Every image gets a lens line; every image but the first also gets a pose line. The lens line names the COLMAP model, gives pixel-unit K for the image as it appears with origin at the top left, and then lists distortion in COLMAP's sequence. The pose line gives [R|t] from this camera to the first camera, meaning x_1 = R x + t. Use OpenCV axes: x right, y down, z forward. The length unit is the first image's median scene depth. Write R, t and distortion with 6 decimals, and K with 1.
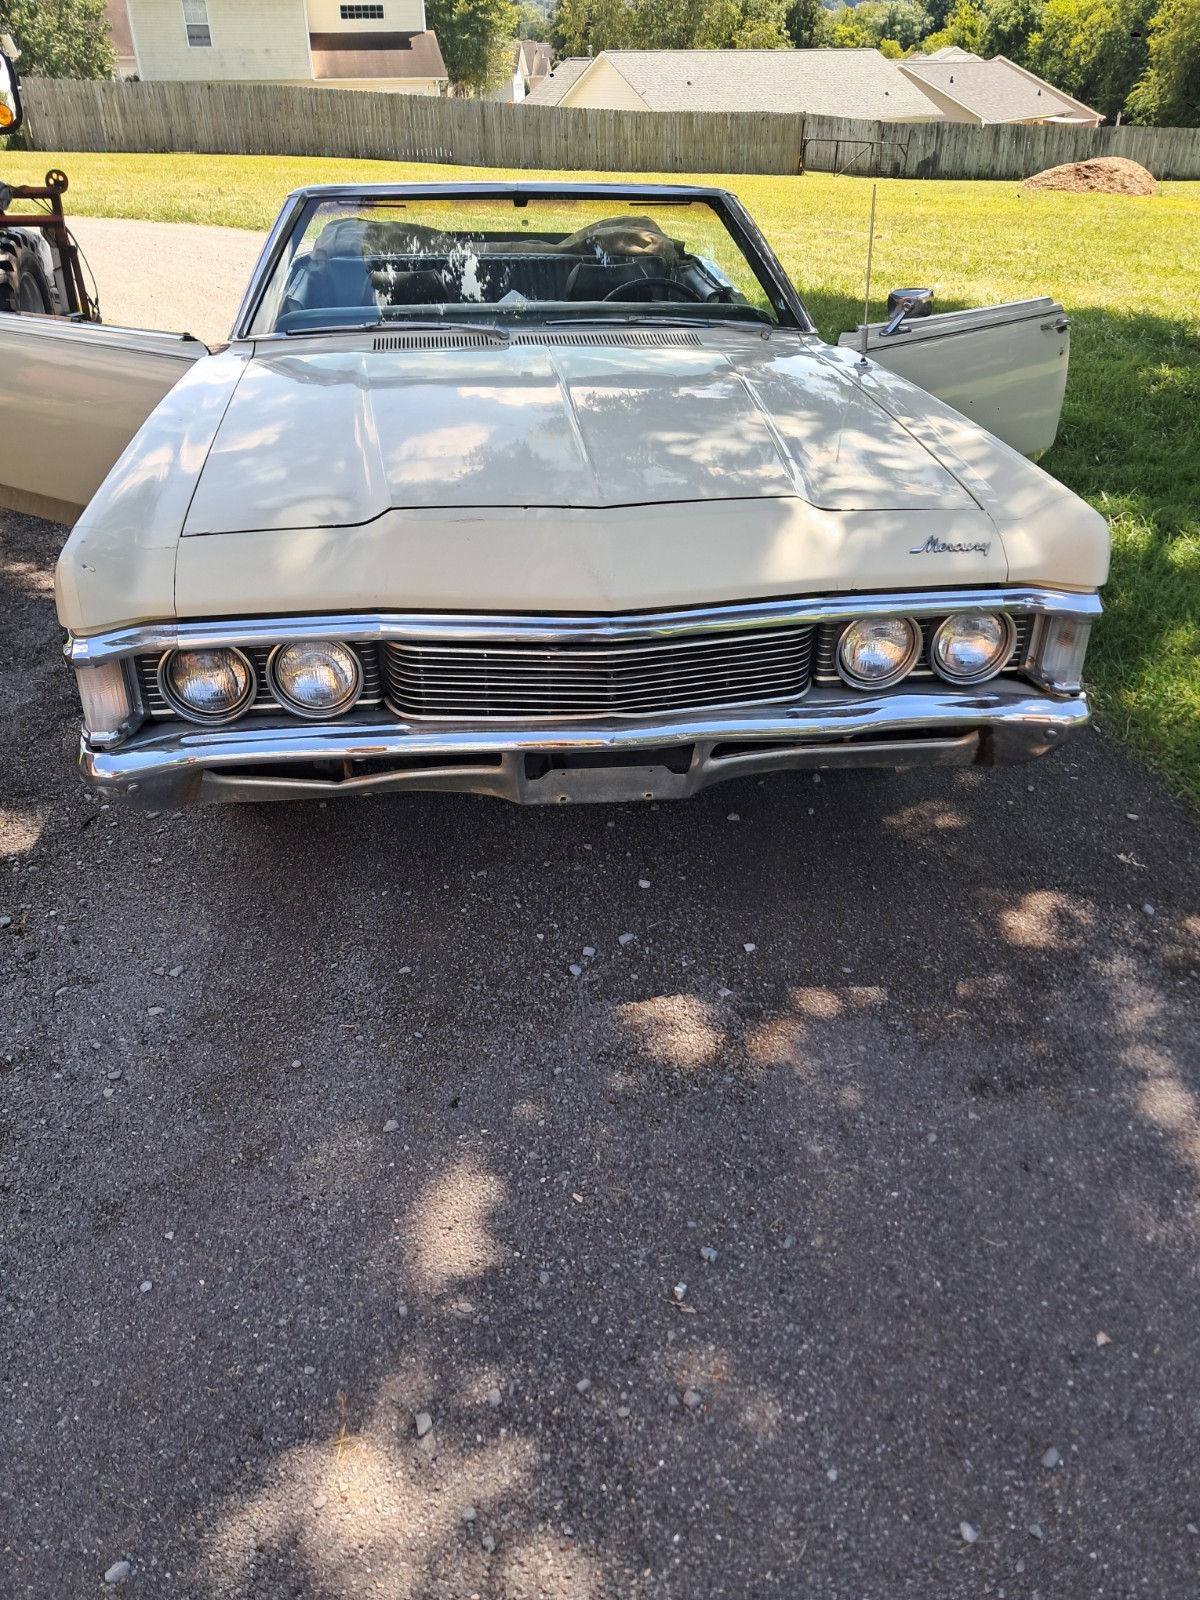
lens RADIAL K [[1194.3, 0, 632.4], [0, 1194.3, 802.5], [0, 0, 1]] dist [0.080064, -0.083589]
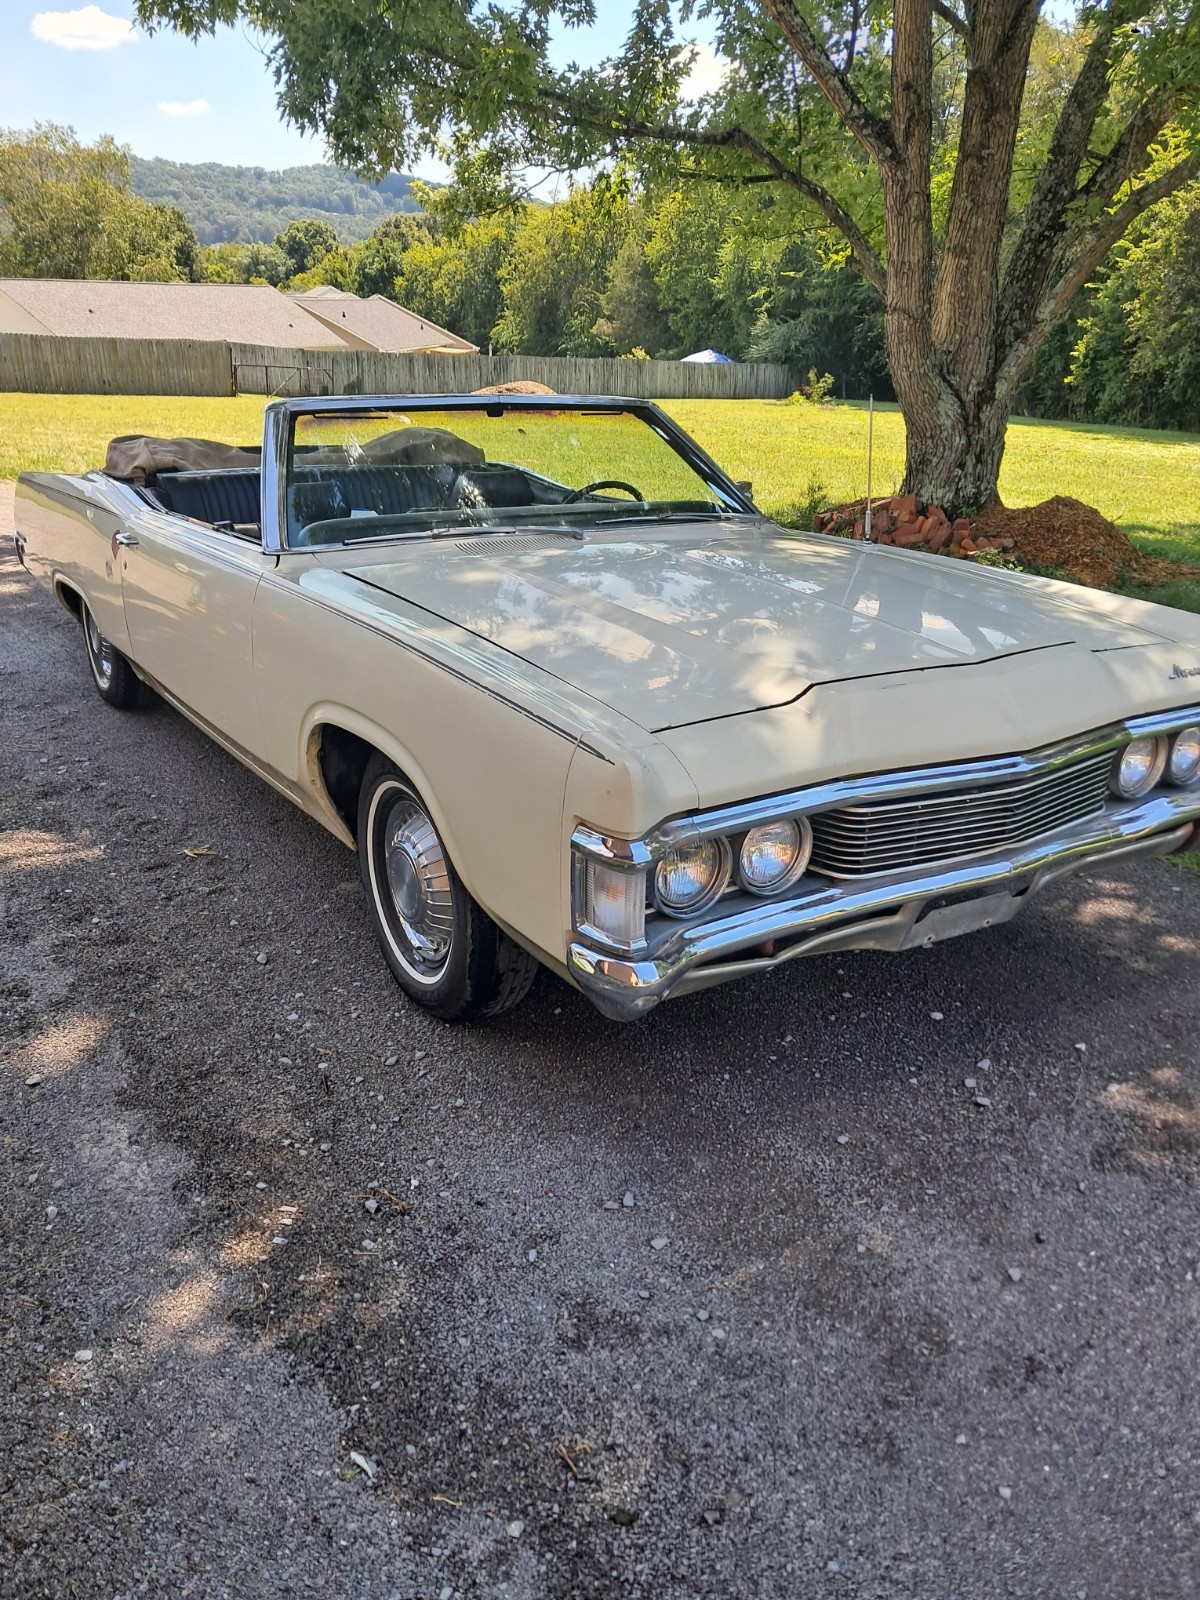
lens RADIAL K [[1206.3, 0, 600.8], [0, 1206.3, 835.6], [0, 0, 1]] dist [0.004723, 0.012556]
pose [[0.910309, -0.147810, 0.386640, -0.745373], [0.196227, 0.976541, -0.088673, -0.056072], [-0.364463, 0.156589, 0.917958, 0.125538]]
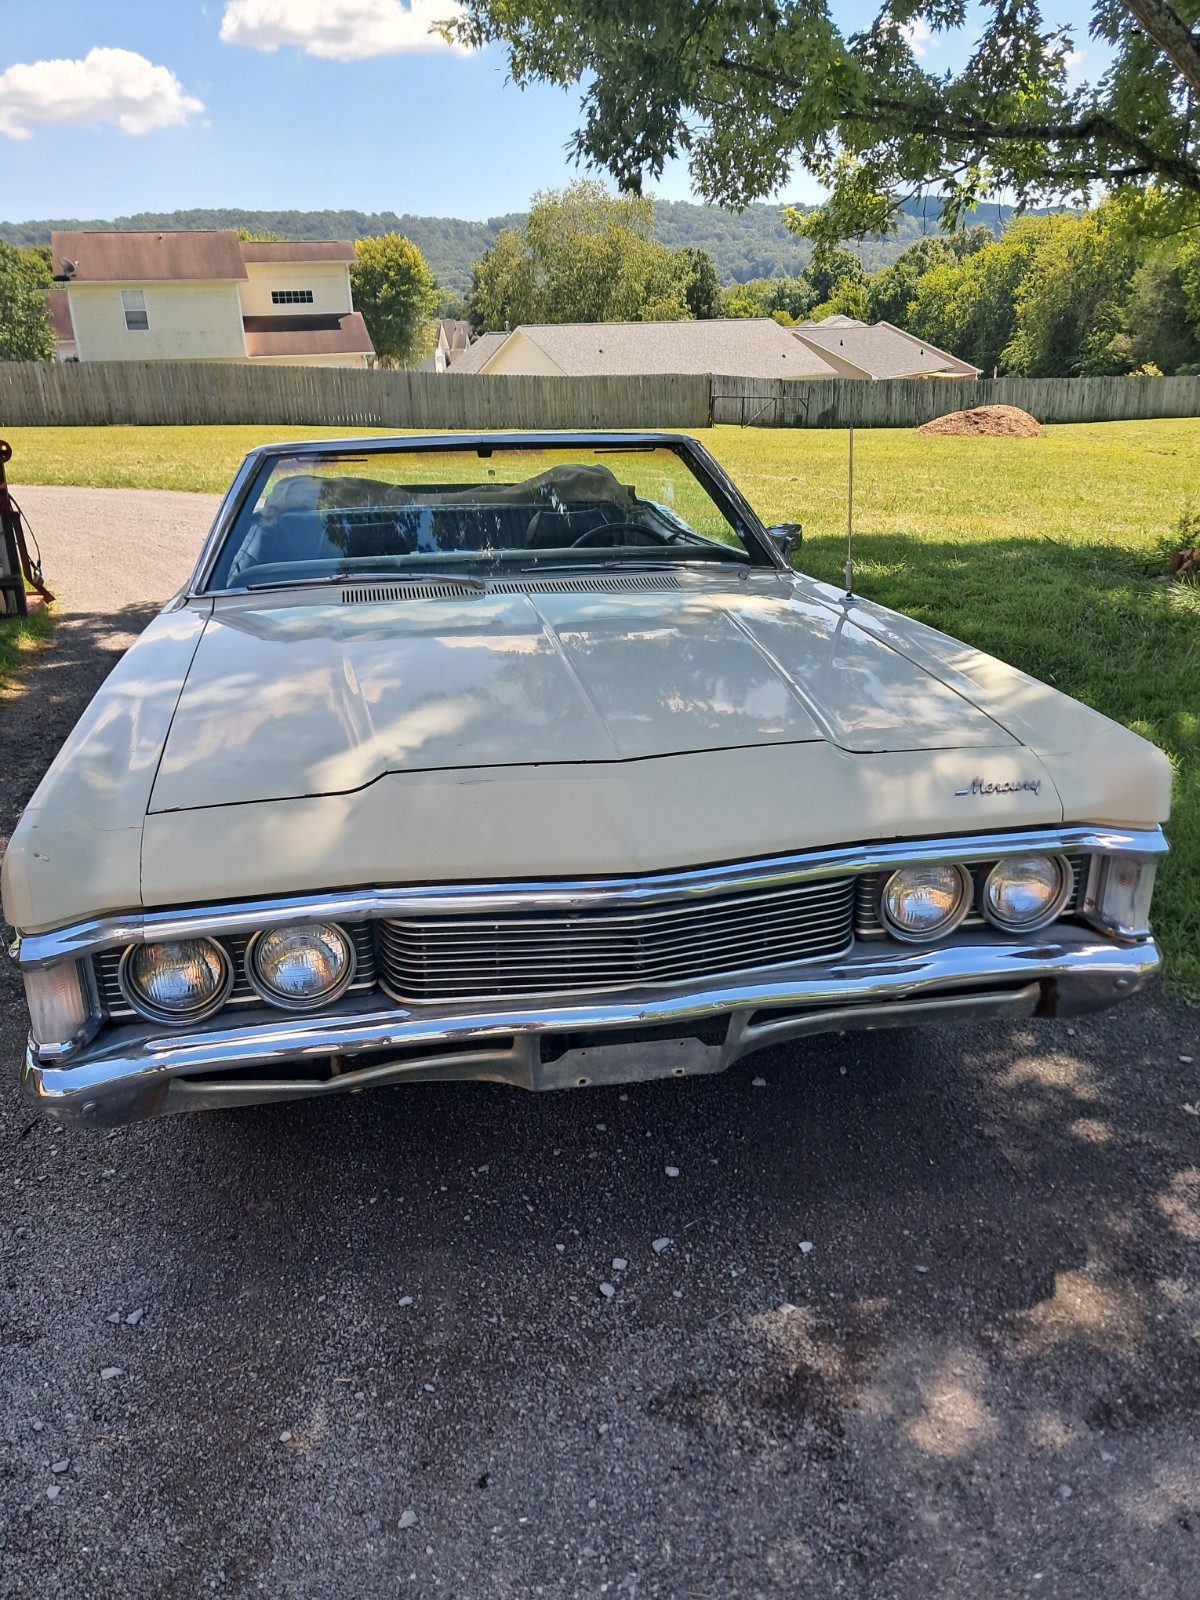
lens RADIAL K [[1207.3, 0, 626.5], [0, 1207.3, 851.3], [0, 0, 1]] dist [0.018227, -0.003353]
pose [[0.997873, -0.044730, 0.047422, -0.060753], [0.051048, 0.988592, -0.141702, -0.044692], [-0.040542, 0.143821, 0.988773, 0.102058]]
